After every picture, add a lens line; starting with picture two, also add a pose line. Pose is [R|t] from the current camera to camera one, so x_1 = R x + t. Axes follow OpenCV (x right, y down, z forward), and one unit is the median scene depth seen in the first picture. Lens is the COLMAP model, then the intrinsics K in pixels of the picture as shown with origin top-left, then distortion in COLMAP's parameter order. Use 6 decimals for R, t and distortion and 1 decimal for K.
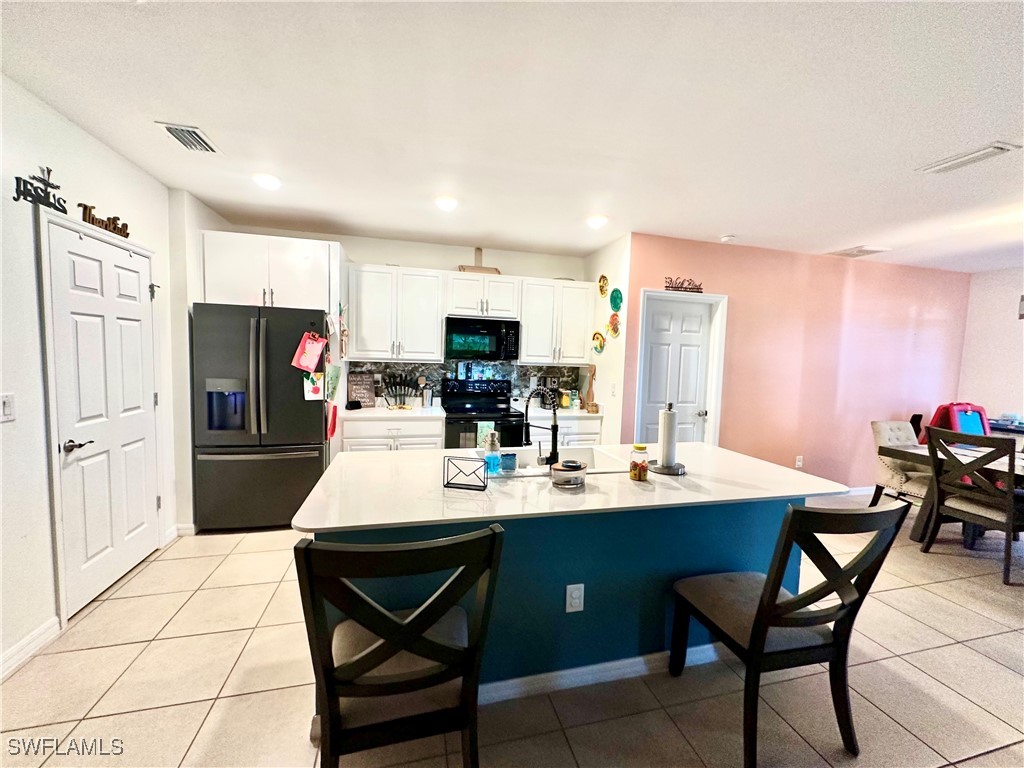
lens RADIAL K [[408.8, 0, 512.6], [0, 408.8, 382.3], [0, 0, 1]] dist [0.000036, 0.000716]
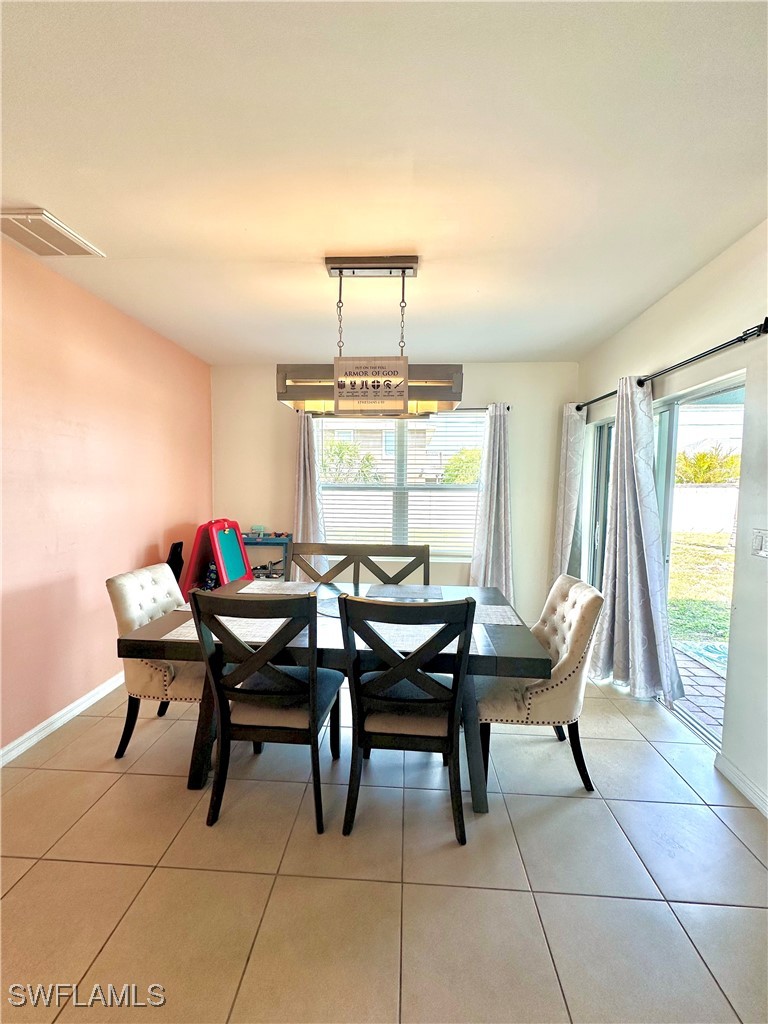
lens RADIAL K [[408.8, 0, 382.6], [0, 408.8, 508.7], [0, 0, 1]] dist [0.000036, 0.000716]
pose [[0.316548, -0.084326, 0.944821, 0.492741], [0.067378, 0.995524, 0.066278, -0.003370], [-0.946181, 0.042680, 0.320812, 0.487426]]
